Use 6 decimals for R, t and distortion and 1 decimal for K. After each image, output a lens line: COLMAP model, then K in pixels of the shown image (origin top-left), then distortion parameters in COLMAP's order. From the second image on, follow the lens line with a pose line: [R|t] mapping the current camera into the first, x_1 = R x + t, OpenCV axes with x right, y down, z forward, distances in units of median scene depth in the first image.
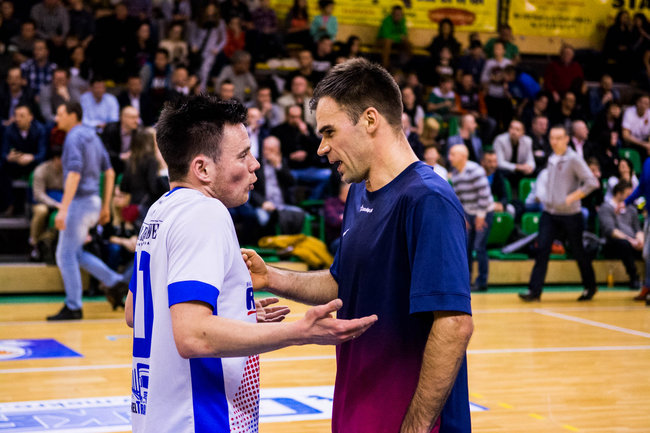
lens RADIAL K [[1360.0, 0, 325.0], [0, 1360.0, 216.5], [0, 0, 1]] dist [0.268417, -0.117186]
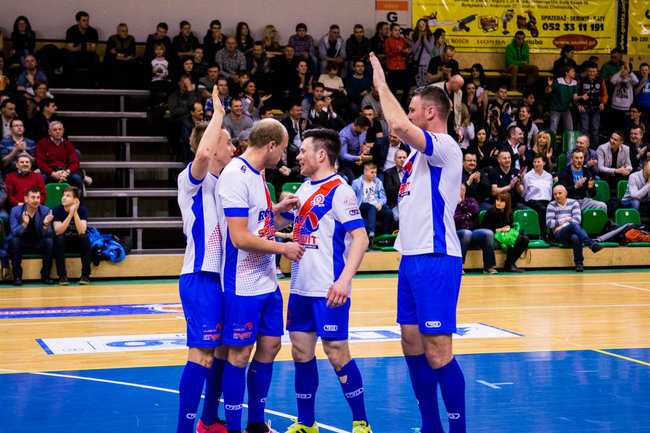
lens RADIAL K [[1360.0, 0, 325.0], [0, 1360.0, 216.5], [0, 0, 1]] dist [0.268417, -0.117186]
pose [[0.990092, -0.018133, -0.139246, 0.055297], [0.016270, 0.999762, -0.014501, 0.016348], [0.139476, 0.012092, 0.990152, -0.209935]]
